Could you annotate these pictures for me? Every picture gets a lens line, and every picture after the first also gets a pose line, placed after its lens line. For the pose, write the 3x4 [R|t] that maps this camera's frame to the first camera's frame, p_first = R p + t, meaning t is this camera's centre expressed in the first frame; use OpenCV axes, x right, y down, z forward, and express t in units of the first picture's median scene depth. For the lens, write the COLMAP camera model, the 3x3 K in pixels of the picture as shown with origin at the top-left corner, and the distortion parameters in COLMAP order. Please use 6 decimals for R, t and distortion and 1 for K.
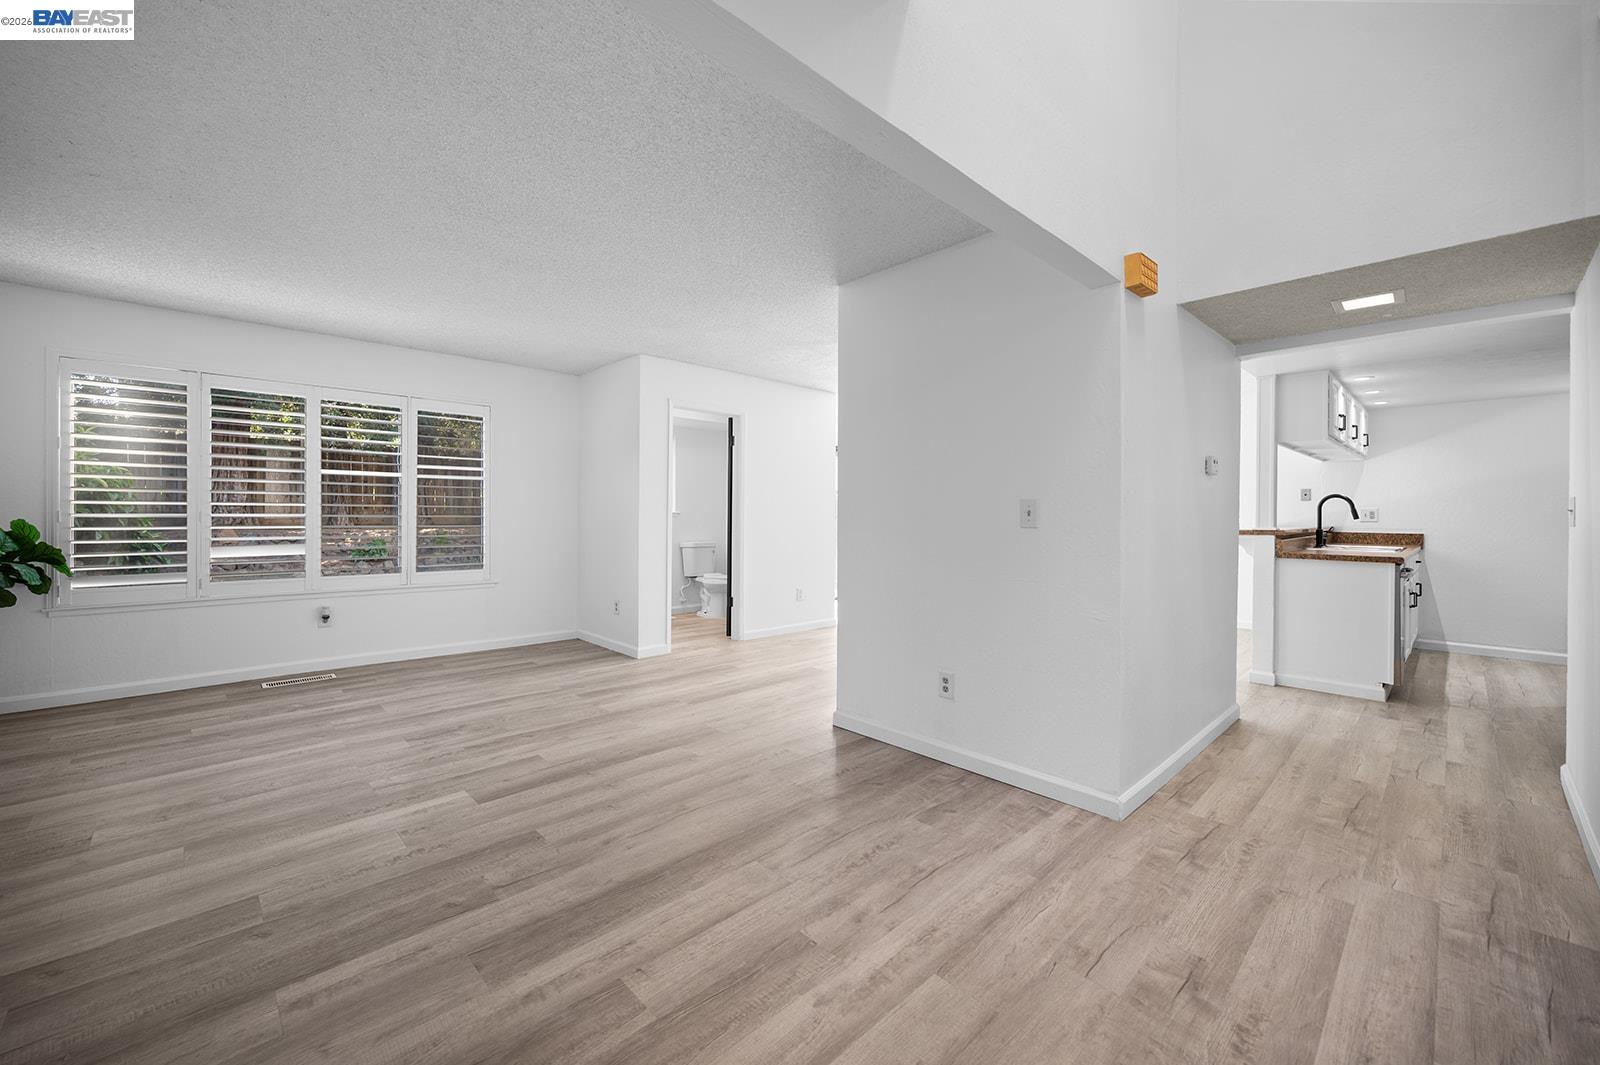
lens RADIAL K [[638.4, 0, 807.7], [0, 638.4, 510.5], [0, 0, 1]] dist [-0.002424, -0.000622]
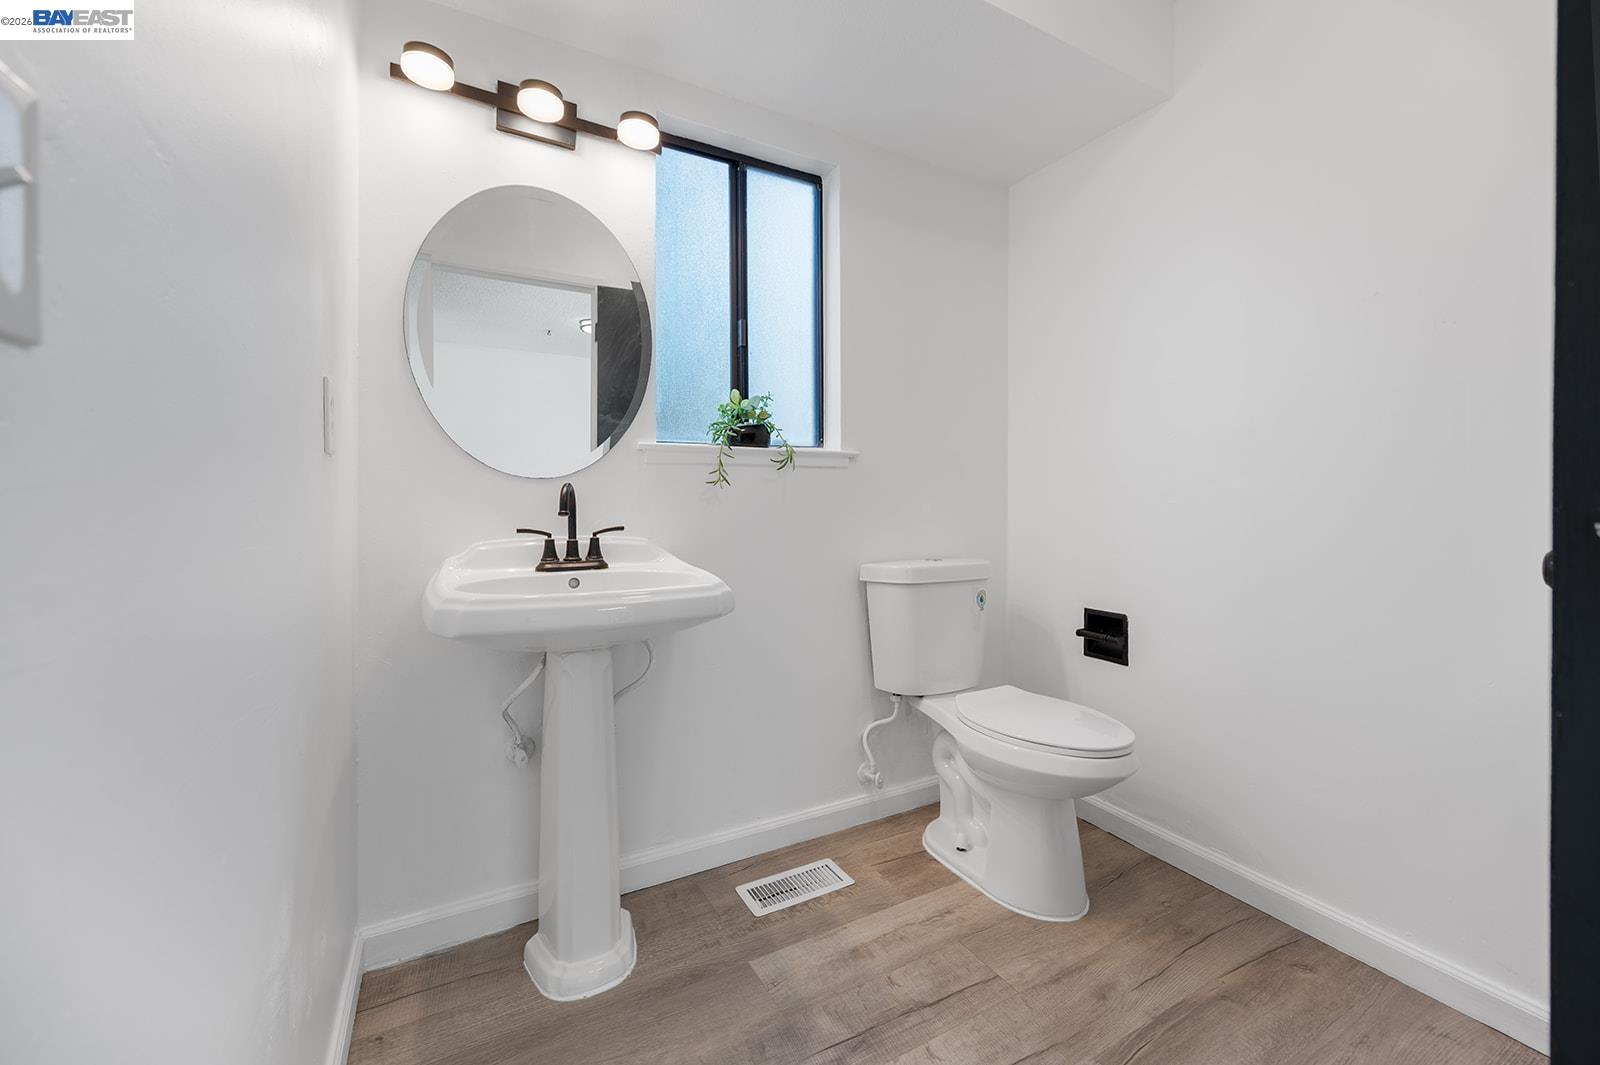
lens RADIAL K [[638.4, 0, 807.7], [0, 638.4, 510.5], [0, 0, 1]] dist [-0.002424, -0.000622]
pose [[0.965015, -0.002310, -0.262186, -0.304891], [0.004760, 0.999951, 0.008709, 0.050446], [0.262153, -0.009652, 0.964978, 1.489535]]
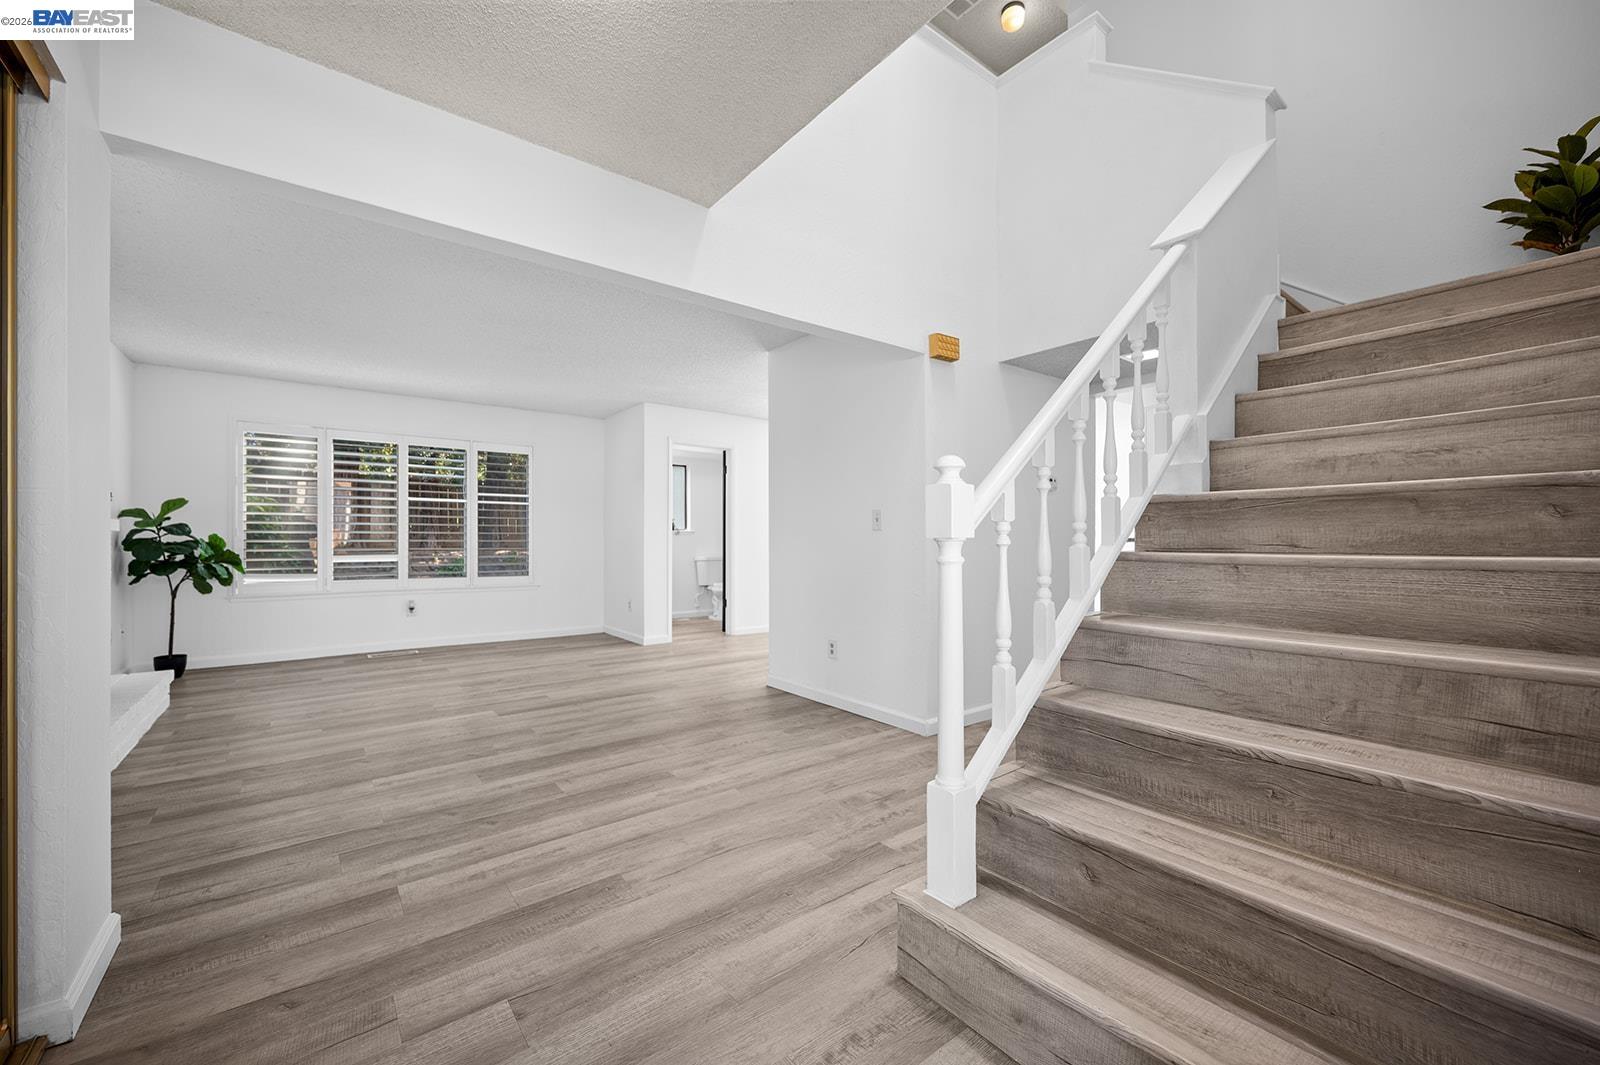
lens RADIAL K [[634.8, 0, 799.1], [0, 634.8, 527.4], [0, 0, 1]] dist [-0.002451, -0.000165]
pose [[0.993651, -0.009118, -0.112133, 0.249355], [0.007559, 0.999869, -0.014317, 0.029378], [0.112249, 0.013379, 0.993590, -0.286905]]
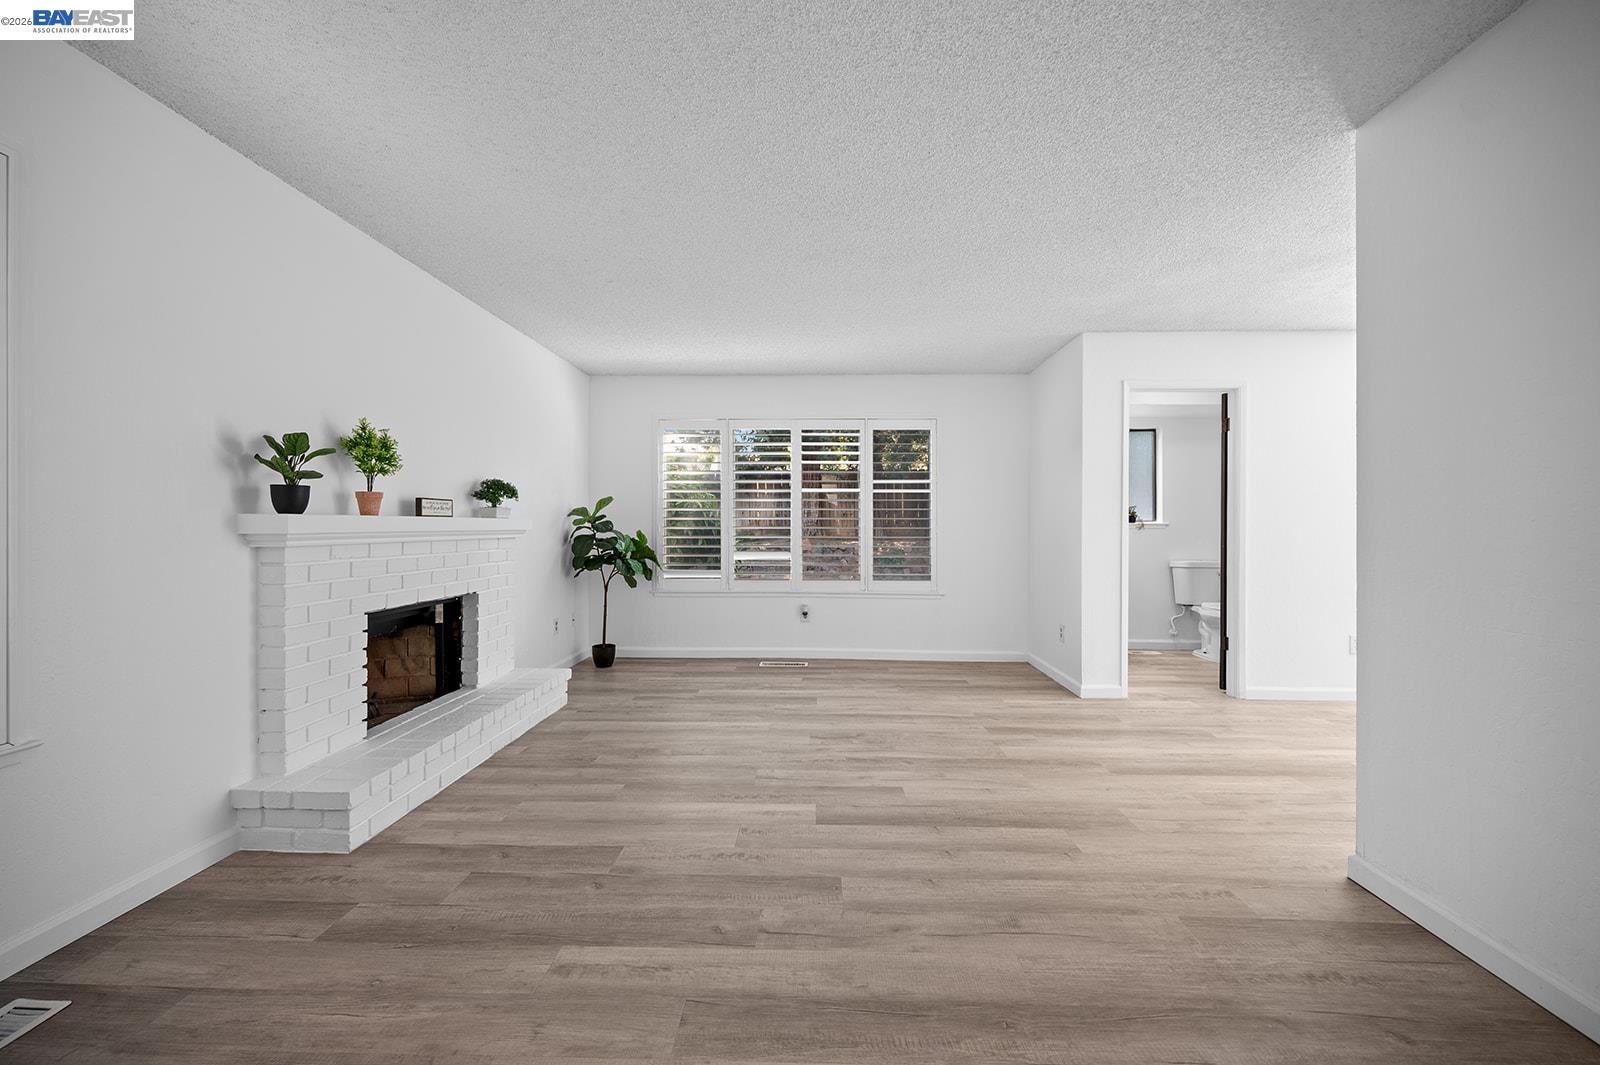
lens RADIAL K [[634.8, 0, 799.1], [0, 634.8, 527.4], [0, 0, 1]] dist [-0.002451, -0.000165]
pose [[0.692267, -0.004891, -0.721625, 0.108903], [0.006497, 0.999979, -0.000545, 0.010551], [0.721613, -0.004311, 0.692284, 0.226231]]
